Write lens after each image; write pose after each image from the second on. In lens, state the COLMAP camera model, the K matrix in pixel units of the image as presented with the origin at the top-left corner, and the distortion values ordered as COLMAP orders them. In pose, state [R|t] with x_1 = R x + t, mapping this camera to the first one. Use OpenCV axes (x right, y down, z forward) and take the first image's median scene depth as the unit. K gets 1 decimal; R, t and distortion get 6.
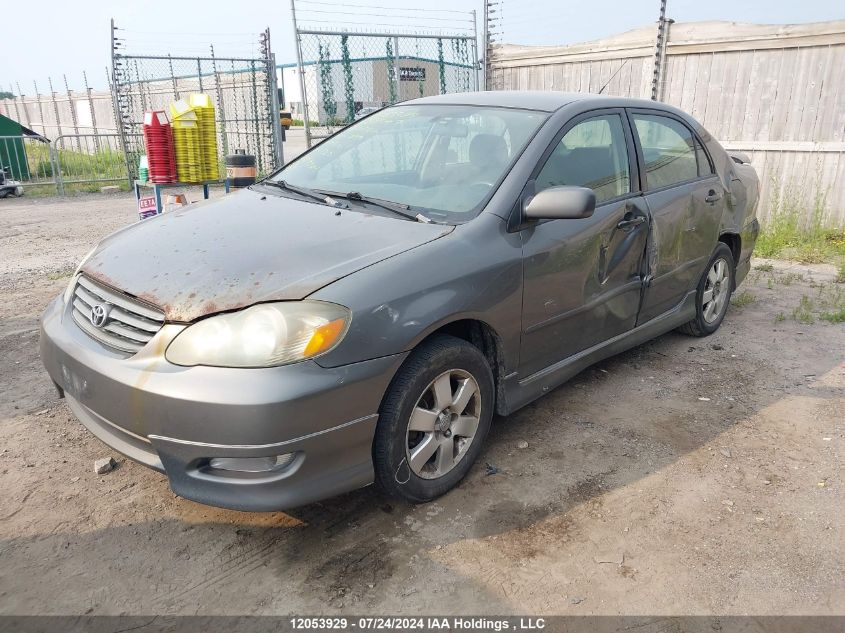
lens RADIAL K [[662.1, 0, 423.0], [0, 662.1, 319.2], [0, 0, 1]] dist [-0.000565, -0.001923]
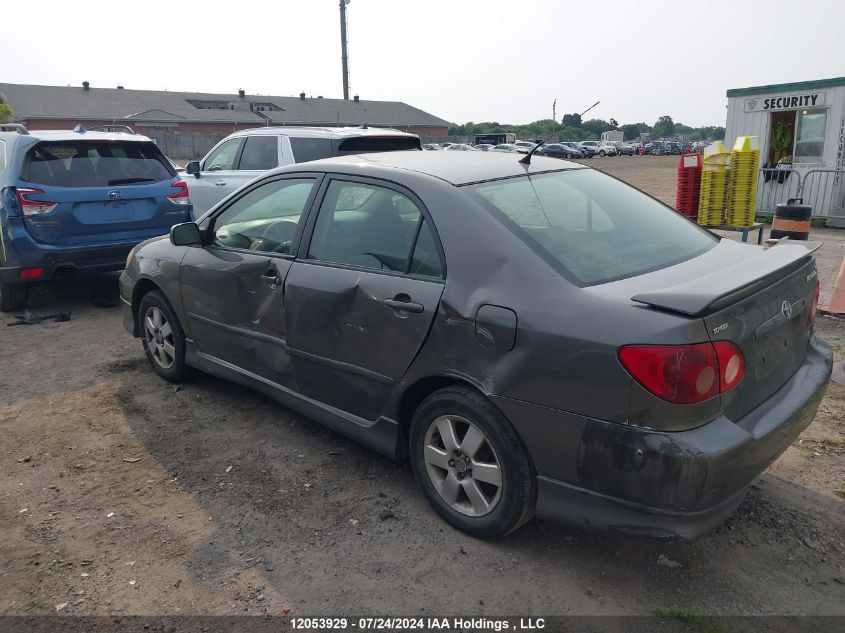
lens RADIAL K [[662.1, 0, 425.7], [0, 662.1, 316.9], [0, 0, 1]] dist [-0.000565, -0.001923]
pose [[-0.000082, 0.262562, -0.964915, 1.218110], [-0.296601, 0.921489, 0.250771, -0.387489], [0.955002, 0.286215, 0.077801, 1.060289]]
